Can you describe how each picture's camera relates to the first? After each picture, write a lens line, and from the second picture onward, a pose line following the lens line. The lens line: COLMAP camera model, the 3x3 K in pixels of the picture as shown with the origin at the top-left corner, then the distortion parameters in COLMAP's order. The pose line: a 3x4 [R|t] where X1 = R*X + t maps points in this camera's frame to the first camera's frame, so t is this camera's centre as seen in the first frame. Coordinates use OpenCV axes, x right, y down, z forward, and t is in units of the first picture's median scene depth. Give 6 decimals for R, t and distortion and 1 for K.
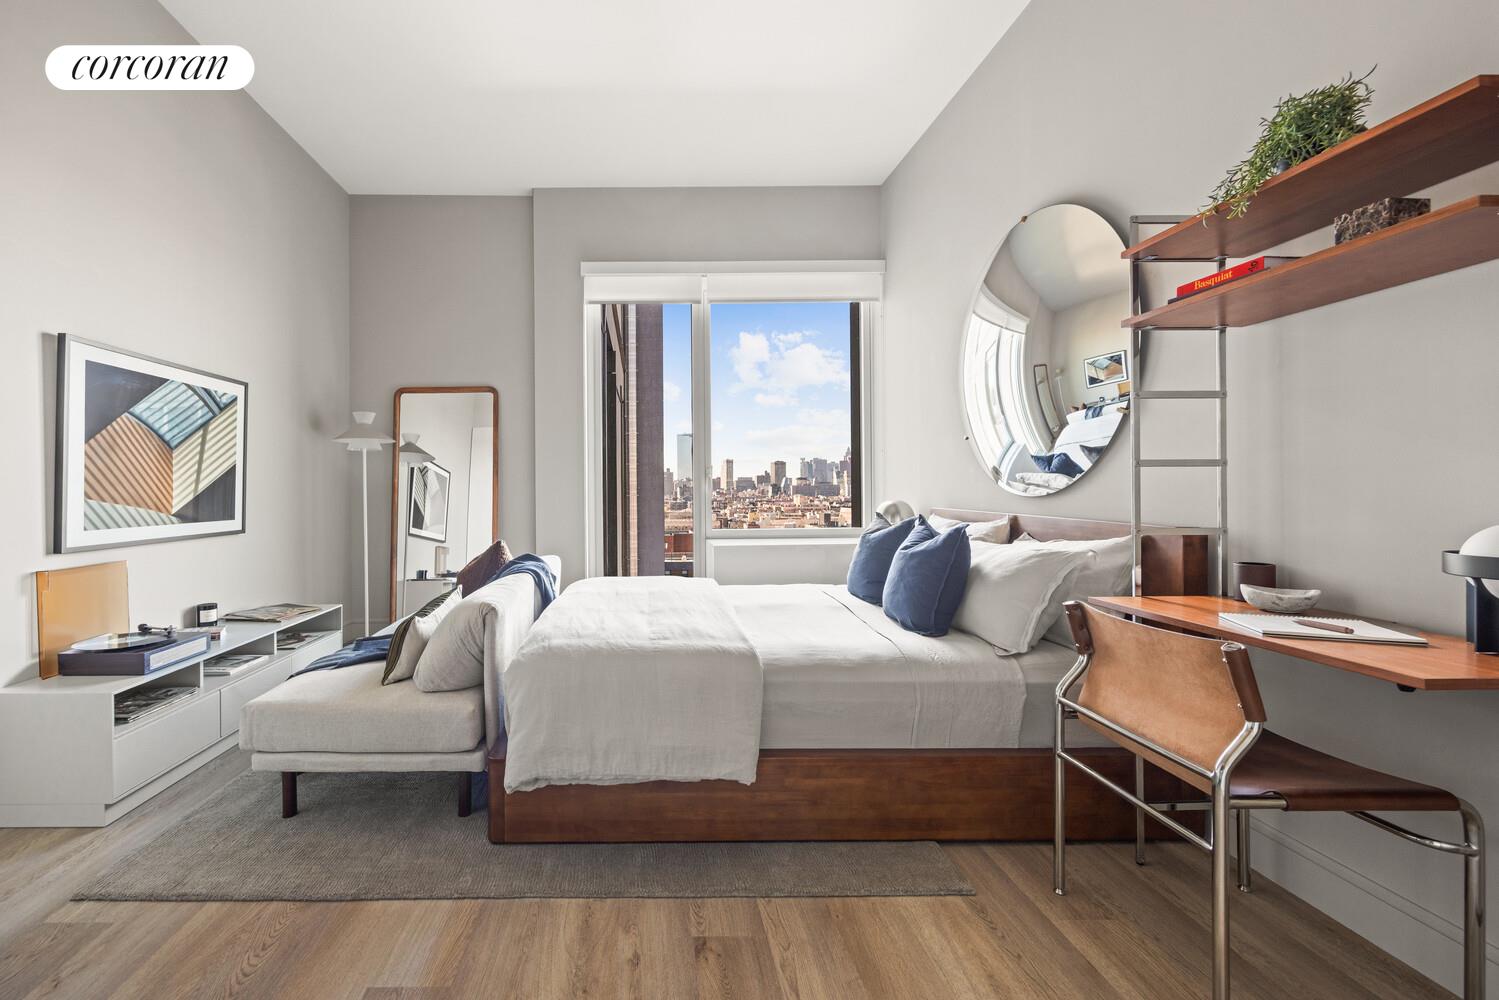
lens RADIAL K [[635.8, 0, 645.6], [0, 635.8, 490.1], [0, 0, 1]] dist [-0.002754, 0.000238]
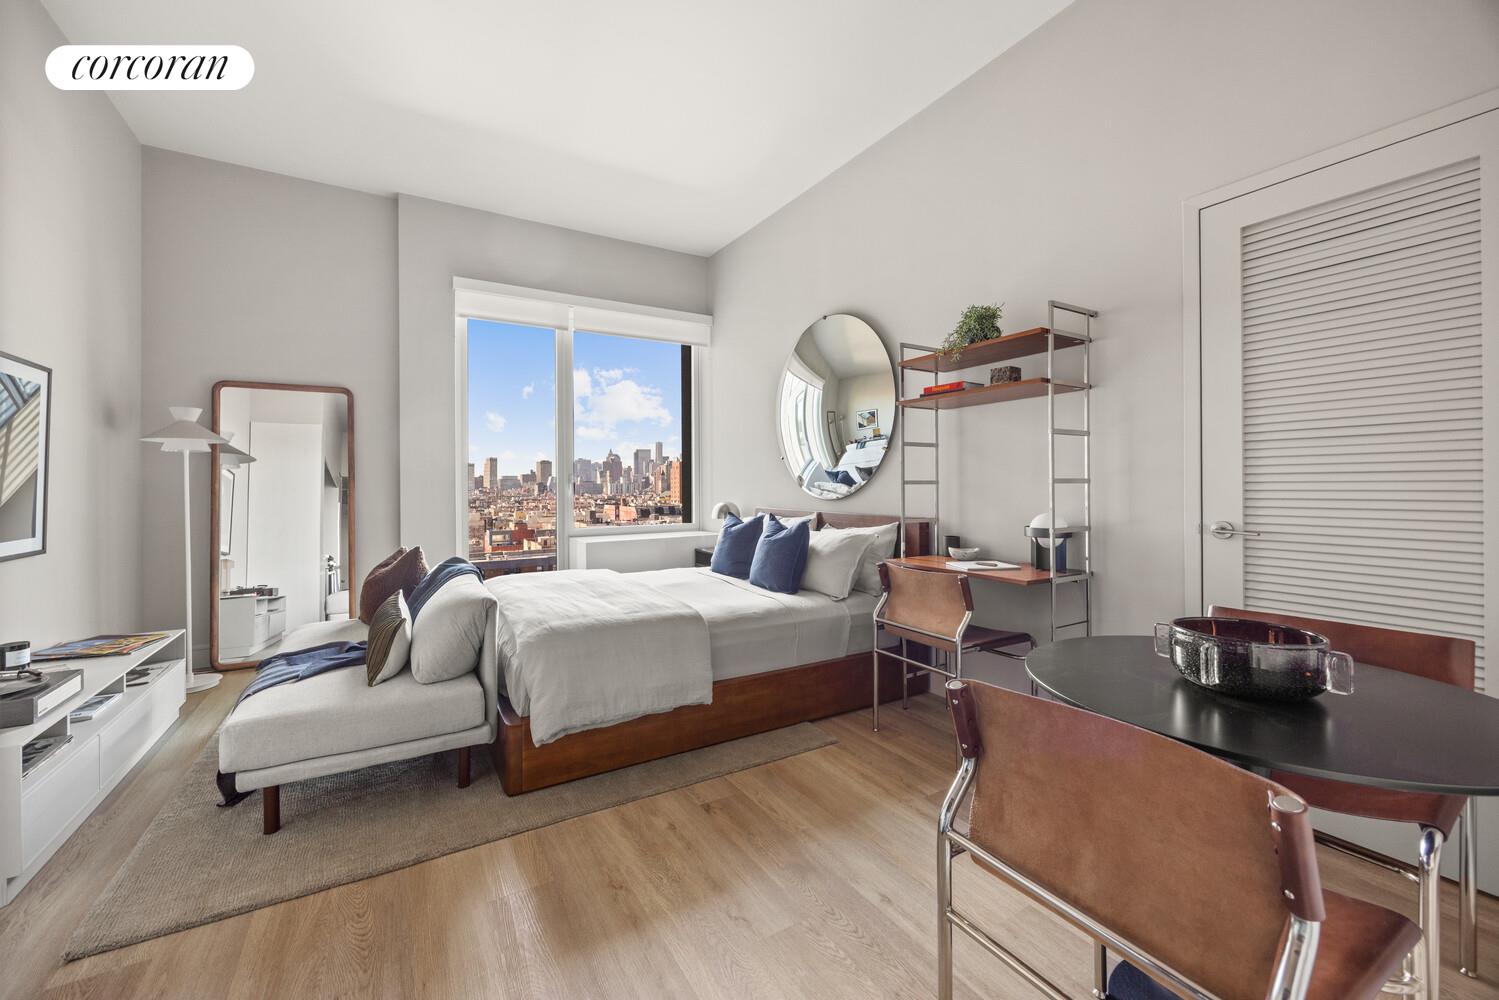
lens RADIAL K [[600.3, 0, 750.3], [0, 600.3, 484.7], [0, 0, 1]] dist [-0.000728, 0.000305]
pose [[0.857781, 0.002314, 0.514010, -0.374786], [0.000983, 0.999981, -0.006142, -0.021673], [-0.514014, 0.005773, 0.857762, -0.179685]]
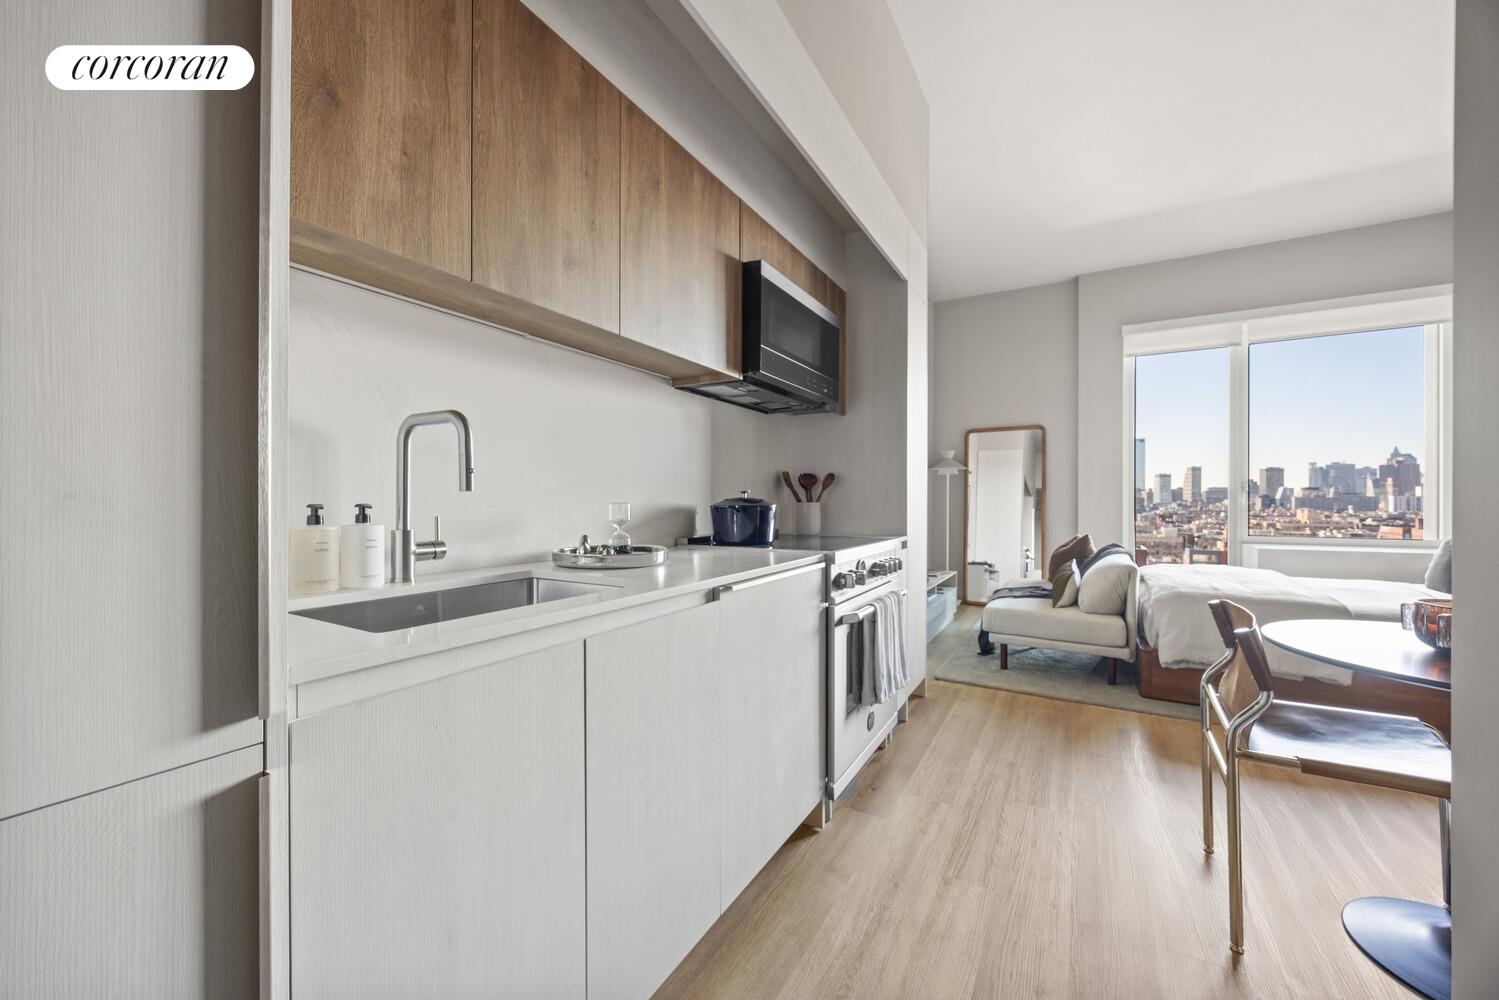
lens RADIAL K [[582.6, 0, 724.6], [0, 582.6, 501.3], [0, 0, 1]] dist [-0.000825, 0.000049]
pose [[0.854282, 0.009313, -0.519726, -0.345667], [-0.007768, 0.999957, 0.005150, 0.001567], [0.519751, -0.000363, 0.854318, -0.880900]]
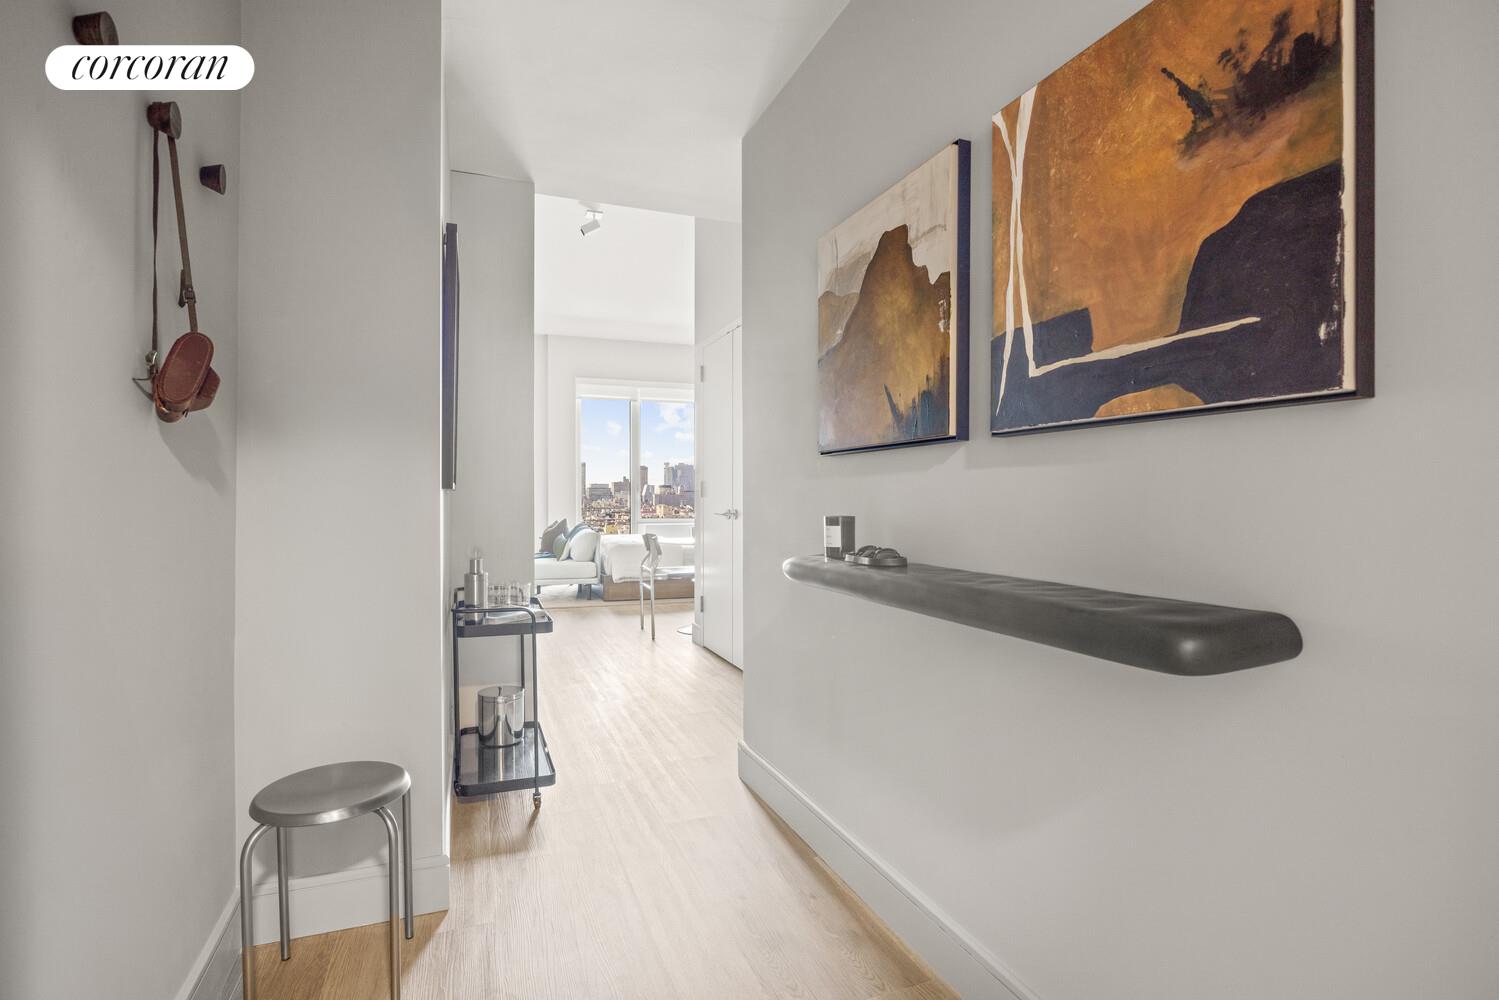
lens RADIAL K [[769.8, 0, 749.5], [0, 769.8, 500.0], [0, 0, 1]] dist [-0.000368, -0.000014]
pose [[0.938973, 0.006397, 0.343931, -0.791699], [-0.006764, 0.999977, -0.000132, 0.011573], [-0.343924, -0.002202, 0.938995, -2.619344]]
